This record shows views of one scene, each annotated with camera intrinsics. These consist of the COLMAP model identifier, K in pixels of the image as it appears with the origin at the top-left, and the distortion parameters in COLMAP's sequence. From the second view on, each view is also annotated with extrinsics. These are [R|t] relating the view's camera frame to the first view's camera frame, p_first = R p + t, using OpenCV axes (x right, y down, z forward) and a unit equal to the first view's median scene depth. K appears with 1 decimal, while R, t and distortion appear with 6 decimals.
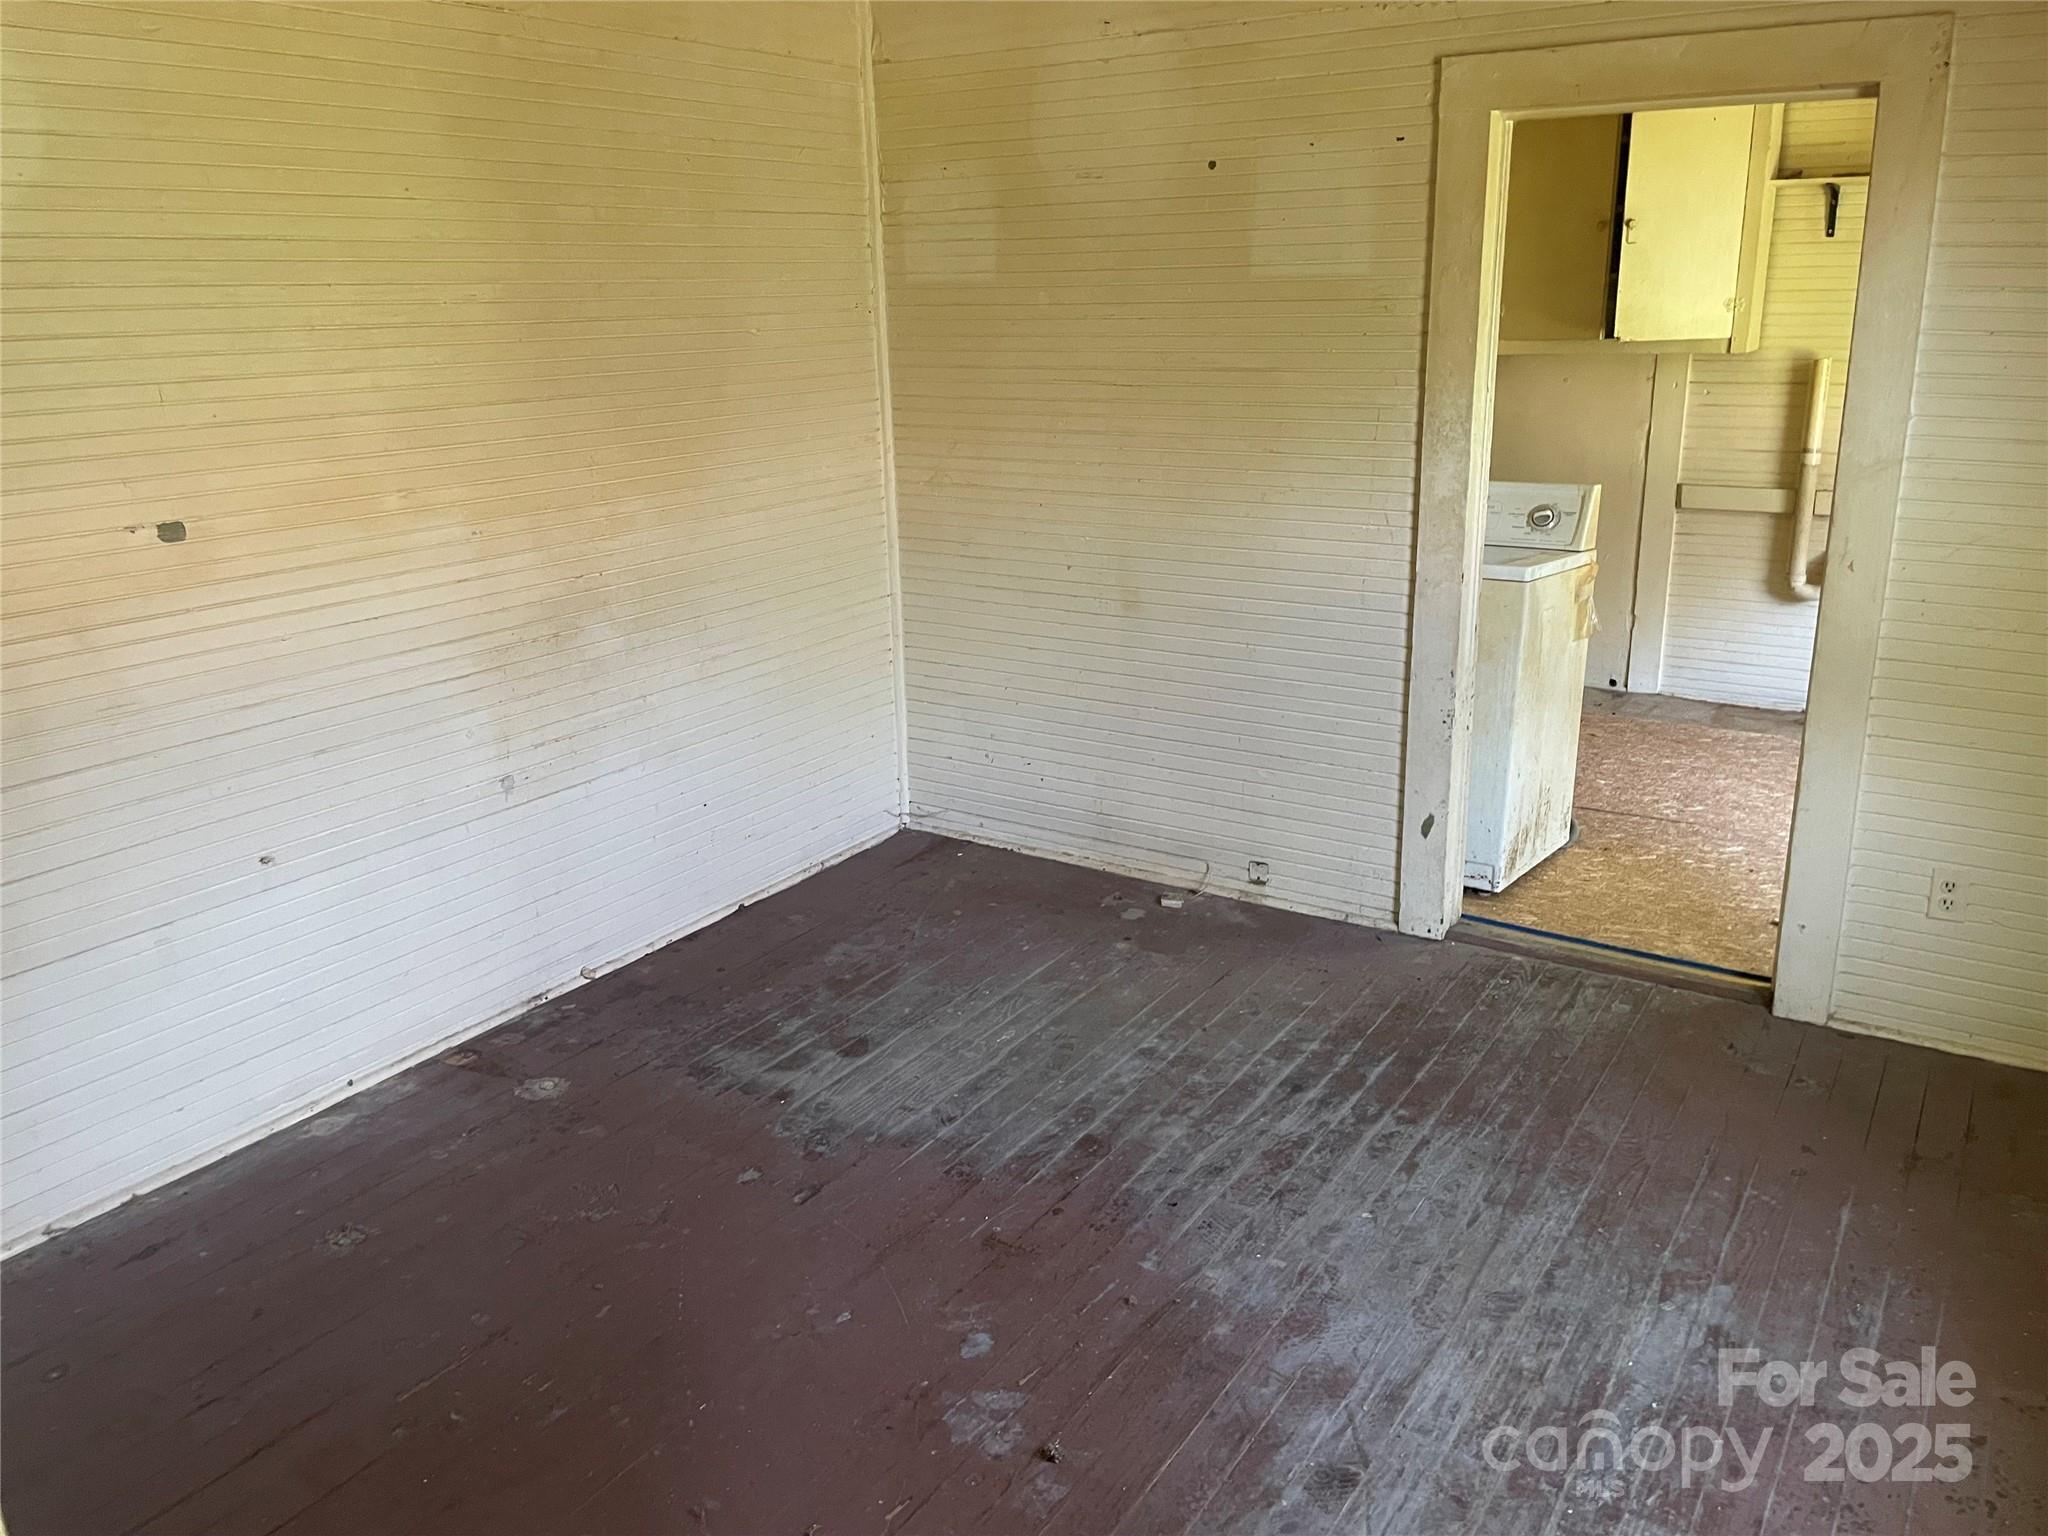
lens RADIAL K [[1540.1, 0, 1007.3], [0, 1540.1, 763.0], [0, 0, 1]] dist [0.086203, -0.116917]
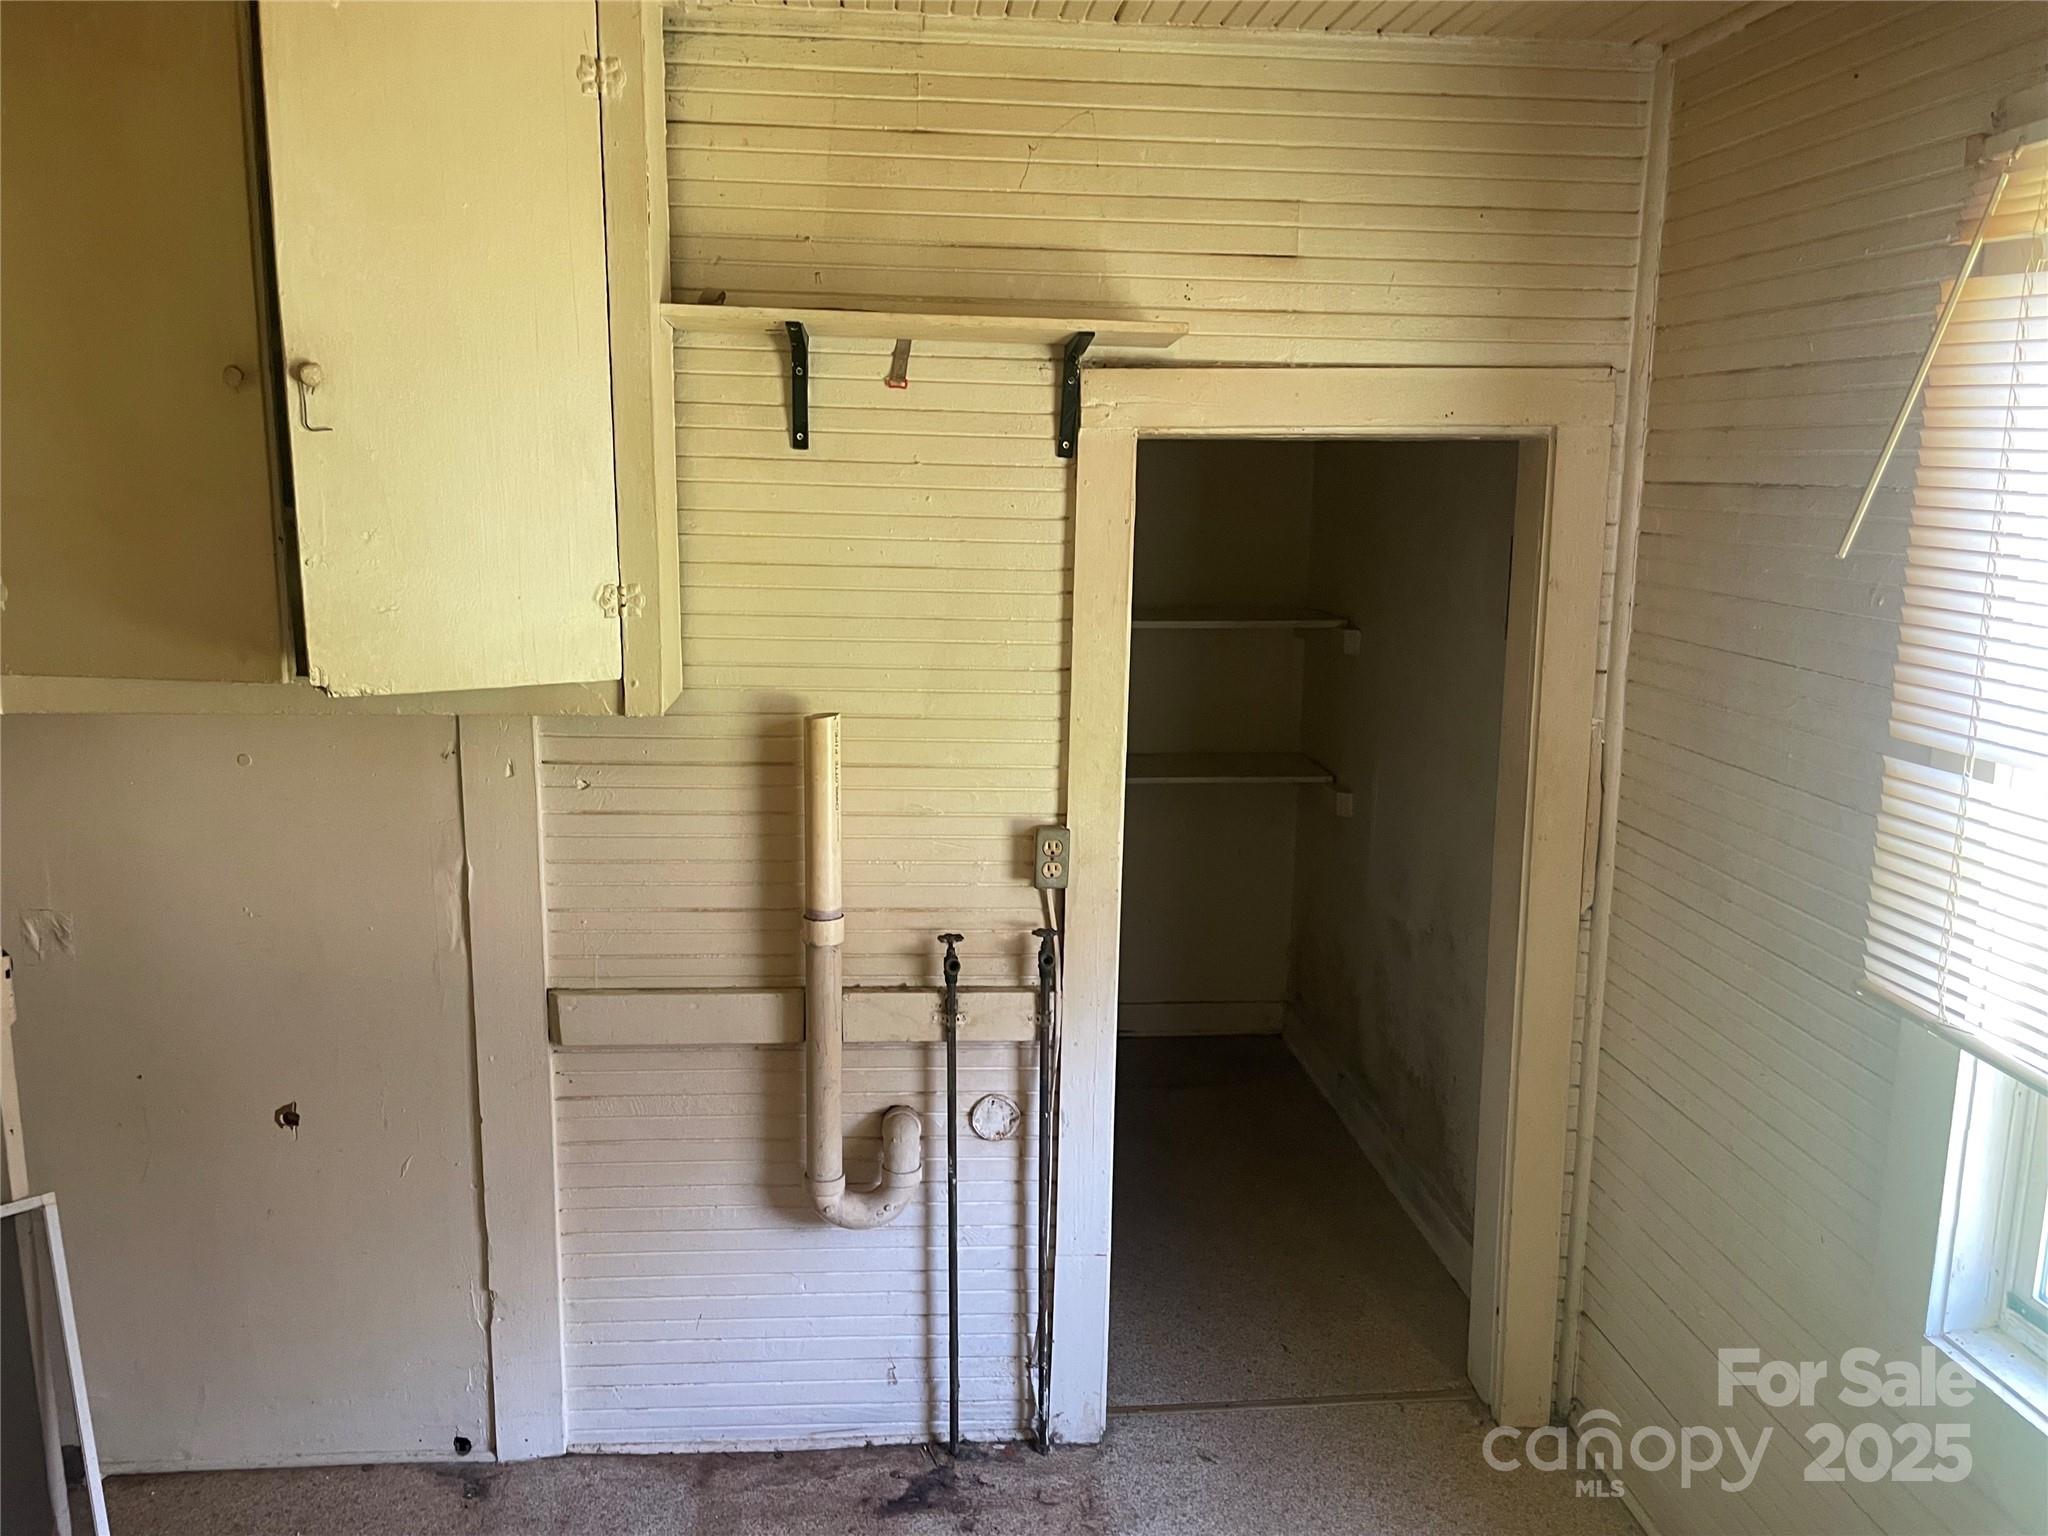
lens RADIAL K [[1540.1, 0, 1007.3], [0, 1540.1, 763.0], [0, 0, 1]] dist [0.086203, -0.116917]
pose [[0.782305, -0.070494, 0.618894, 0.294757], [0.148681, 0.985989, -0.075631, -0.207021], [-0.604890, 0.151185, 0.781825, 0.636781]]
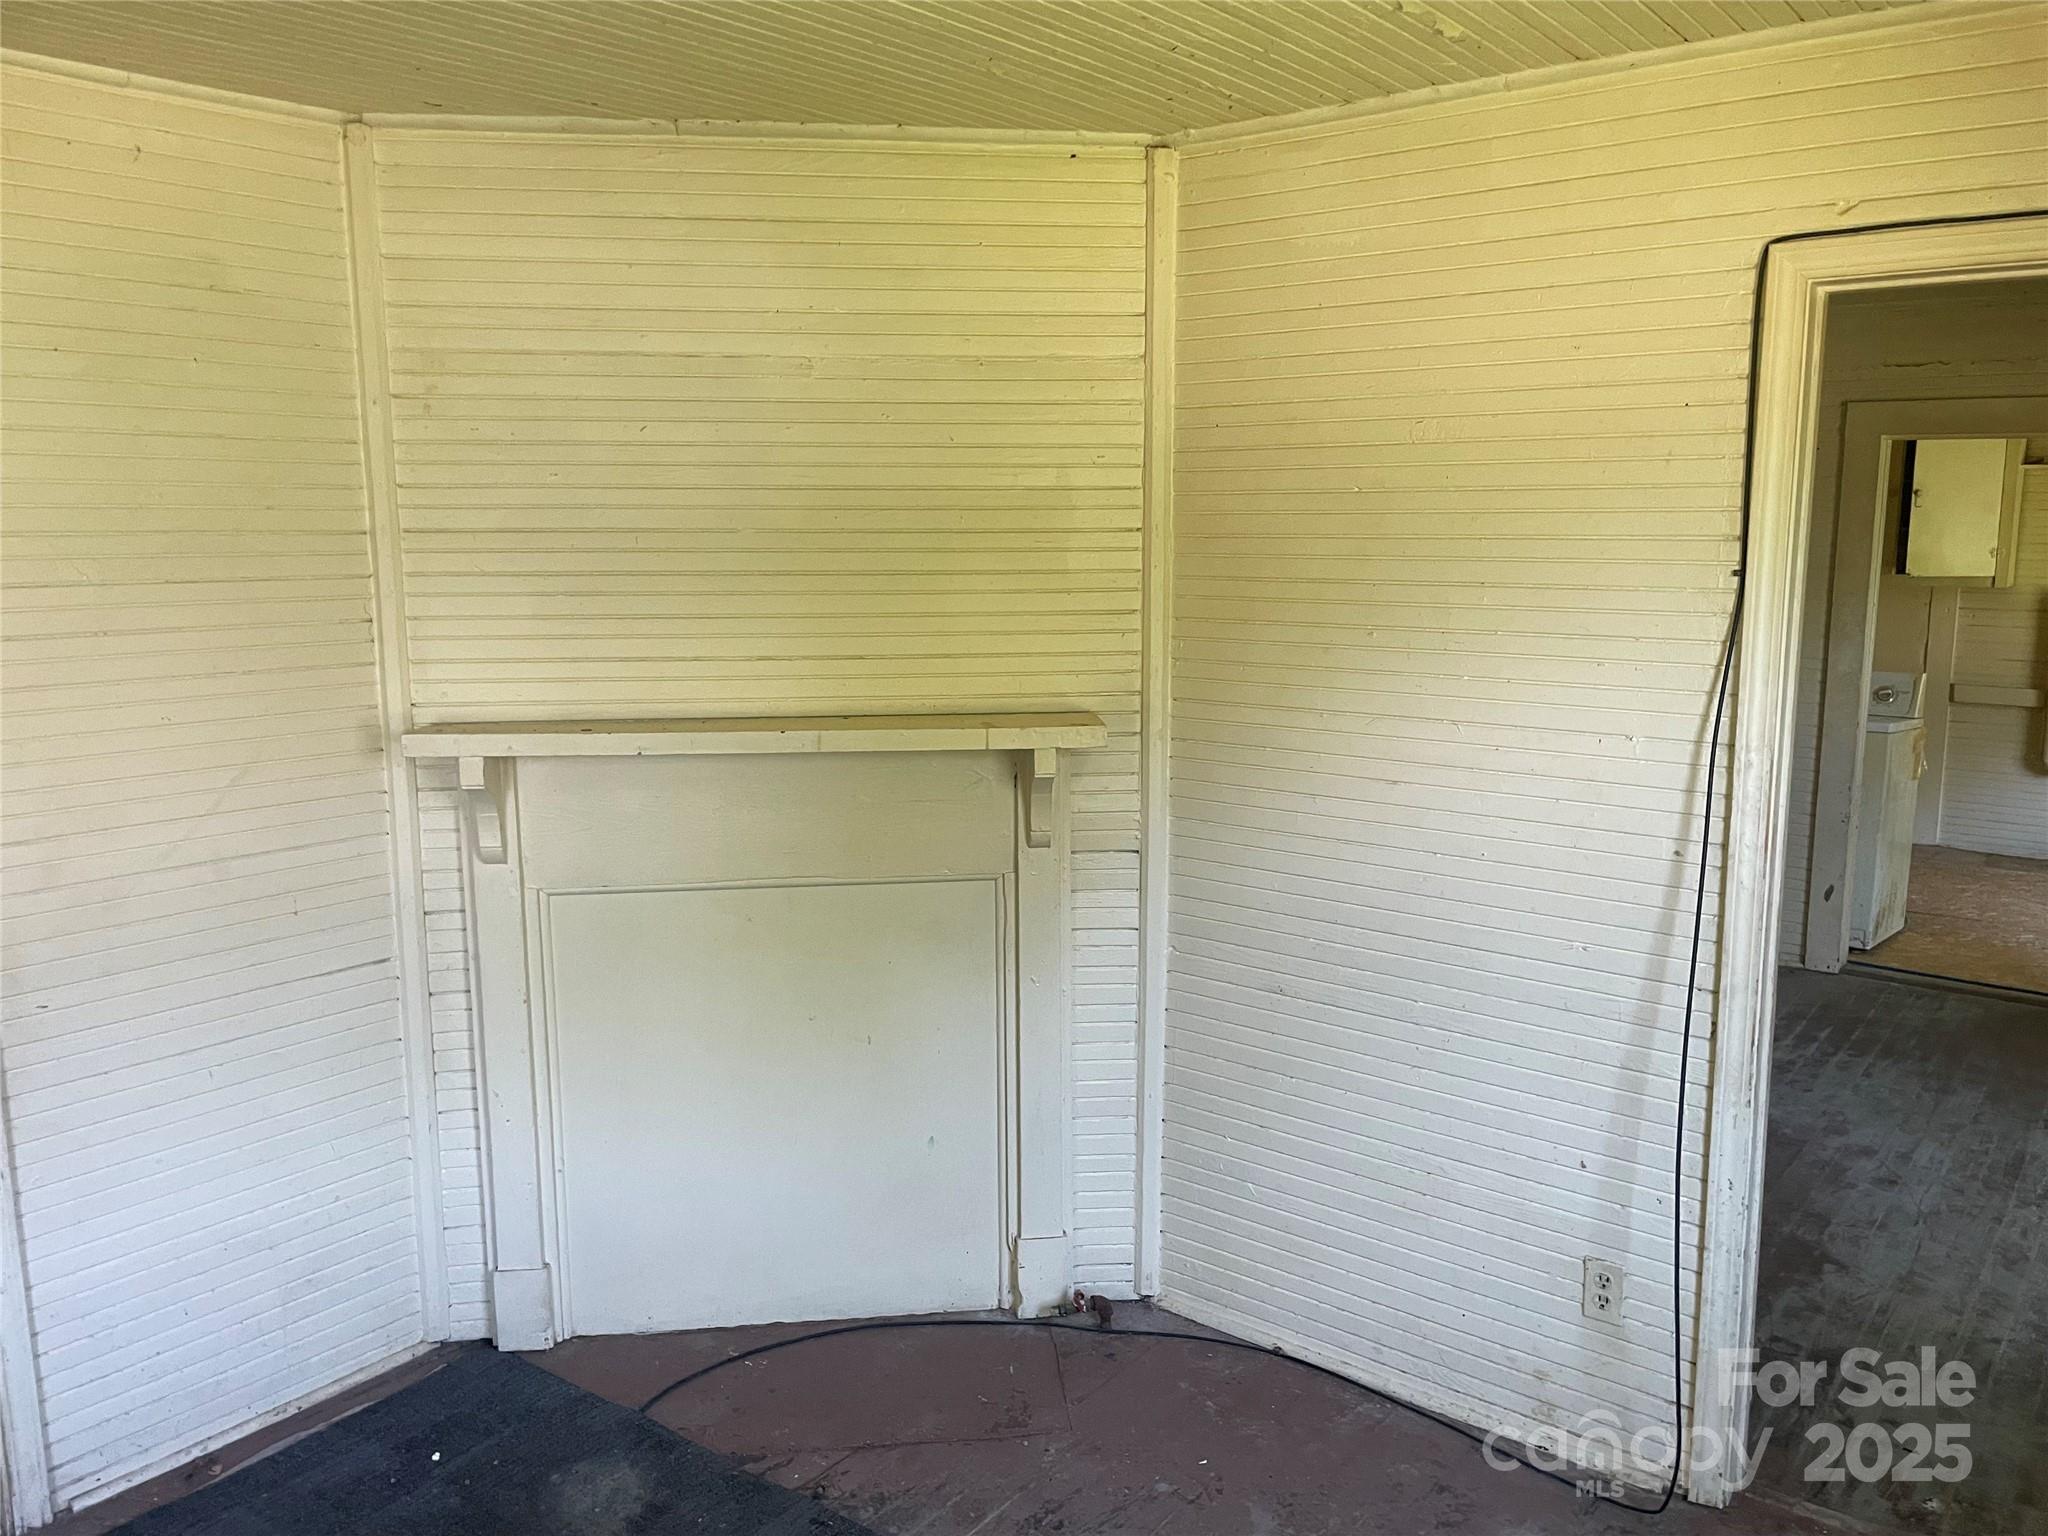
lens RADIAL K [[1575.6, 0, 991.1], [0, 1575.6, 796.2], [0, 0, 1]] dist [0.090562, -0.127333]
pose [[0.996800, 0.031017, -0.073672, -0.293901], [-0.039518, 0.992360, -0.116879, 0.112492], [0.069484, 0.119416, 0.990410, -0.407187]]
